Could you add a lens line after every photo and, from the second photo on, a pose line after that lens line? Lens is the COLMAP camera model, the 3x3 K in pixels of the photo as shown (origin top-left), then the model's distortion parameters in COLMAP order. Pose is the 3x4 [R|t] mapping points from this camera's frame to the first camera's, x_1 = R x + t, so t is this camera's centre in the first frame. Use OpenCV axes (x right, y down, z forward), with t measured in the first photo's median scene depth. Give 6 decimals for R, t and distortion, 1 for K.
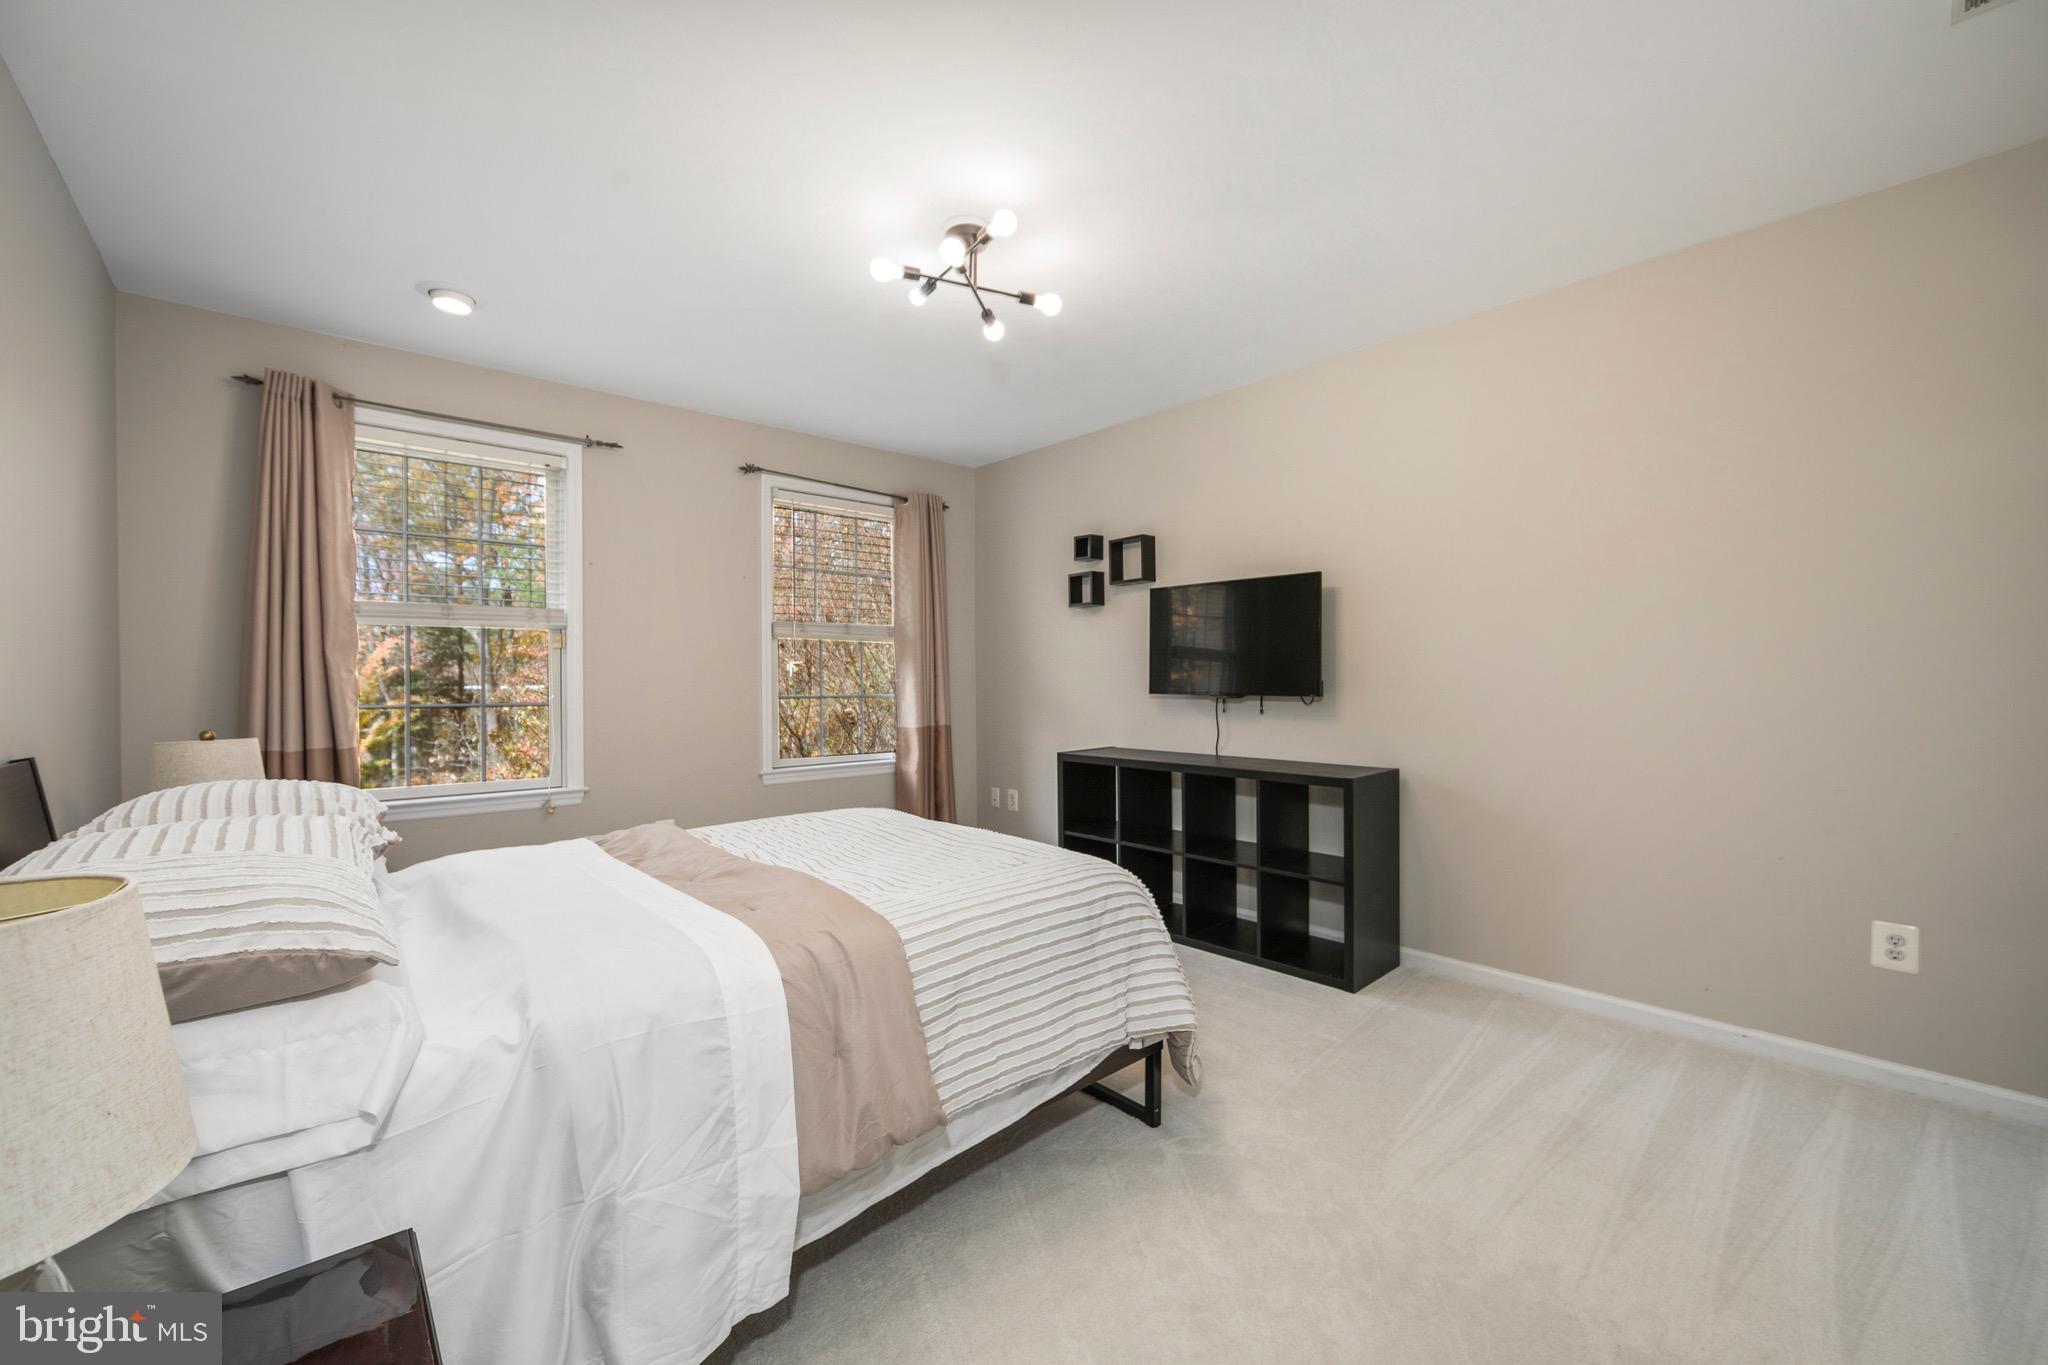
lens RADIAL K [[818.7, 0, 1023.7], [0, 818.7, 686.1], [0, 0, 1]] dist [-0.011424, 0.000024]
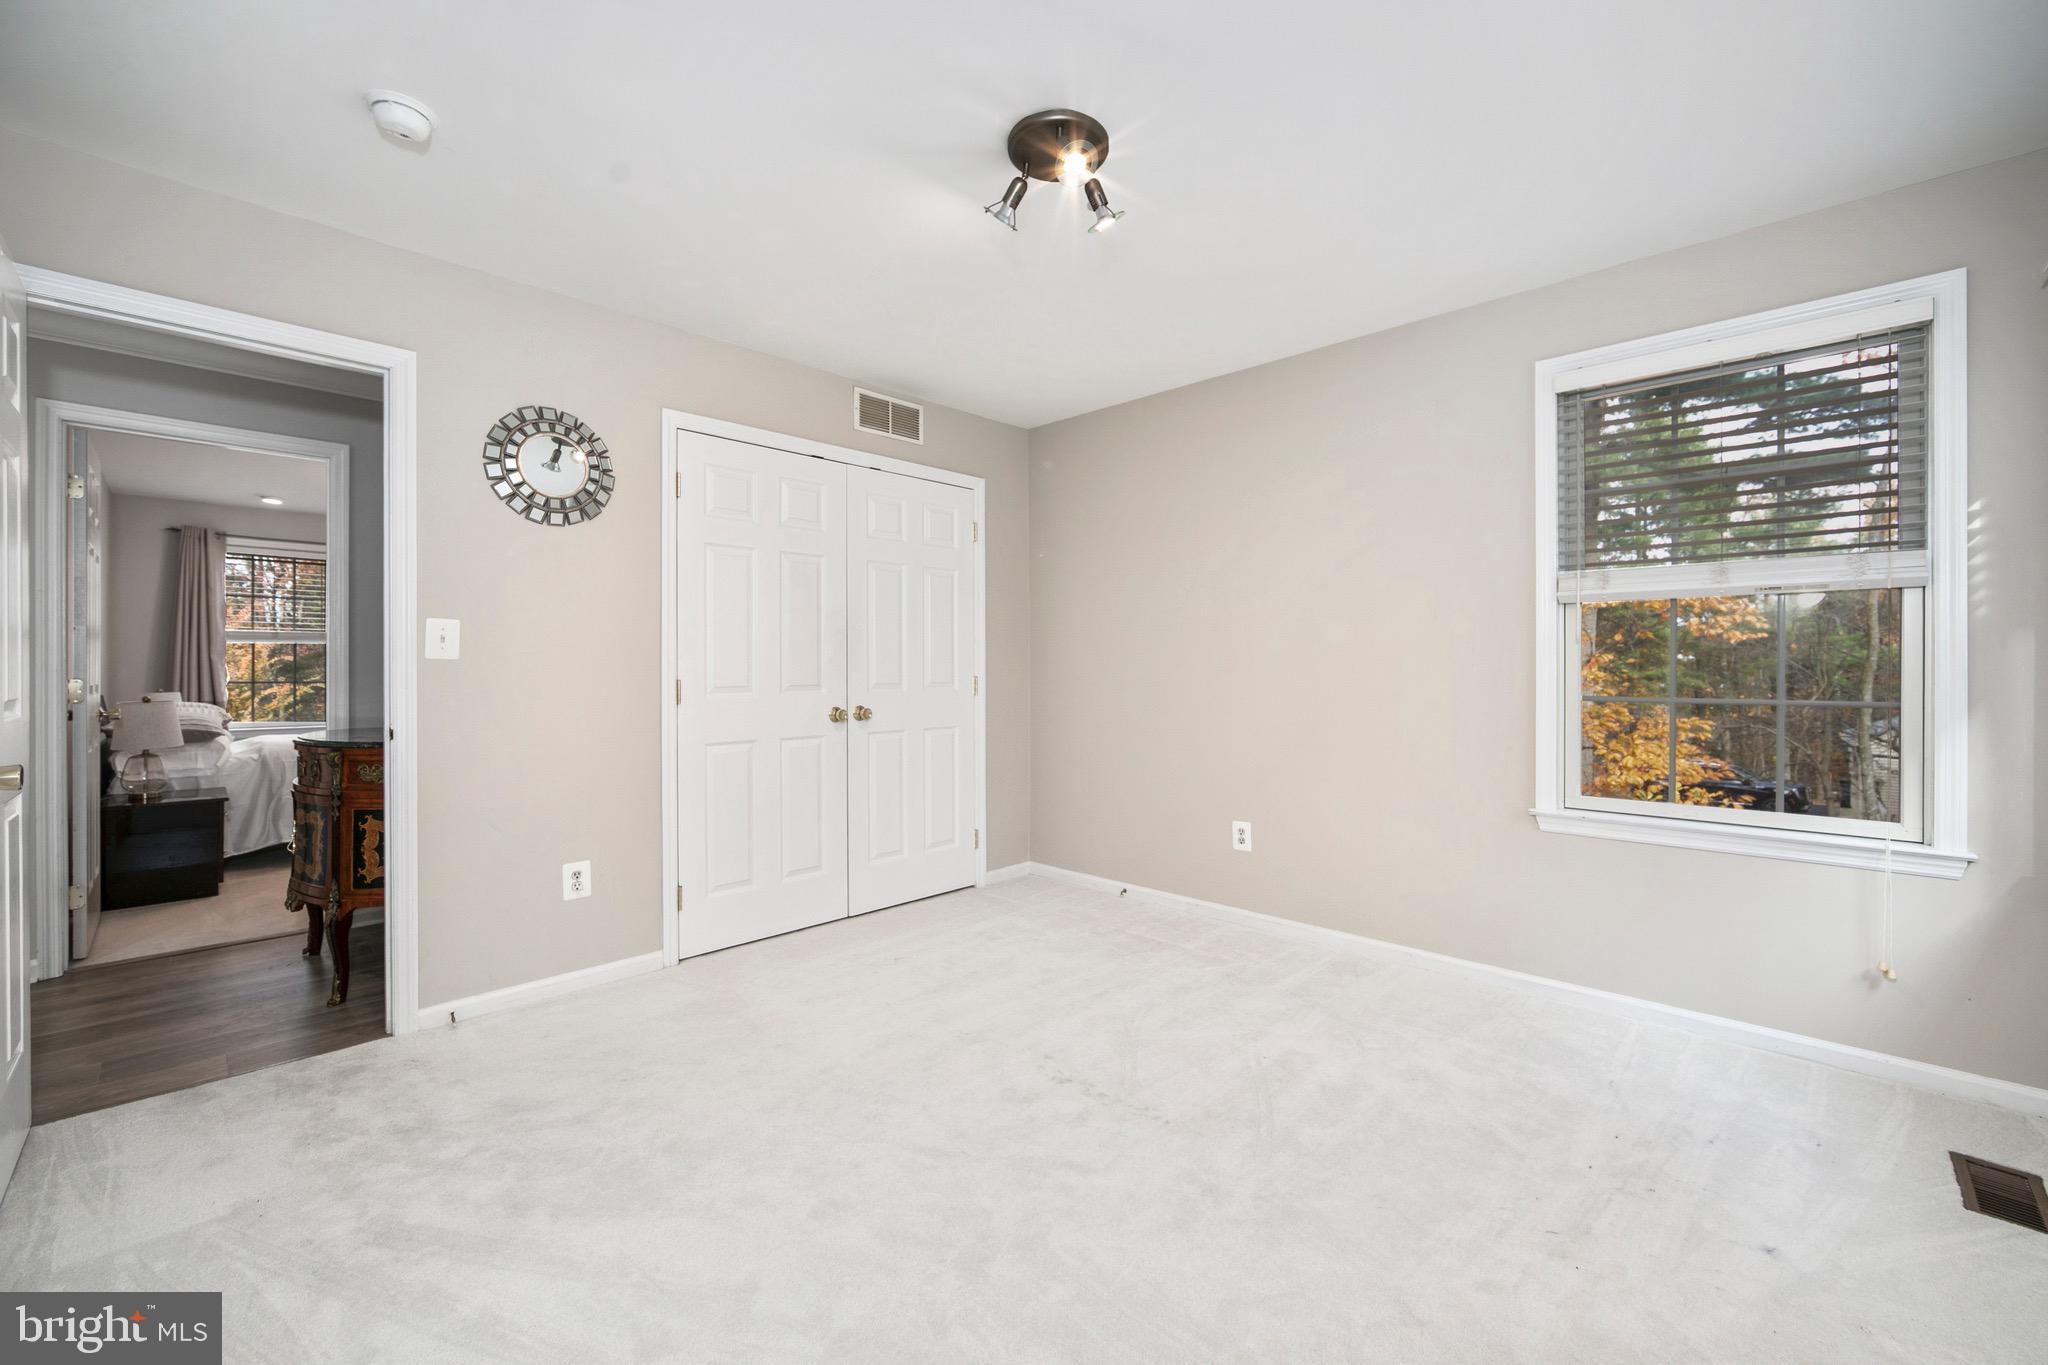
lens RADIAL K [[823.4, 0, 1032.7], [0, 823.4, 673.1], [0, 0, 1]] dist [-0.009734, -0.000255]
pose [[0.997543, 0.000051, 0.070056, 1.144938], [0.000702, 0.999942, -0.010732, 0.032279], [-0.070053, 0.010754, 0.997485, -1.287702]]
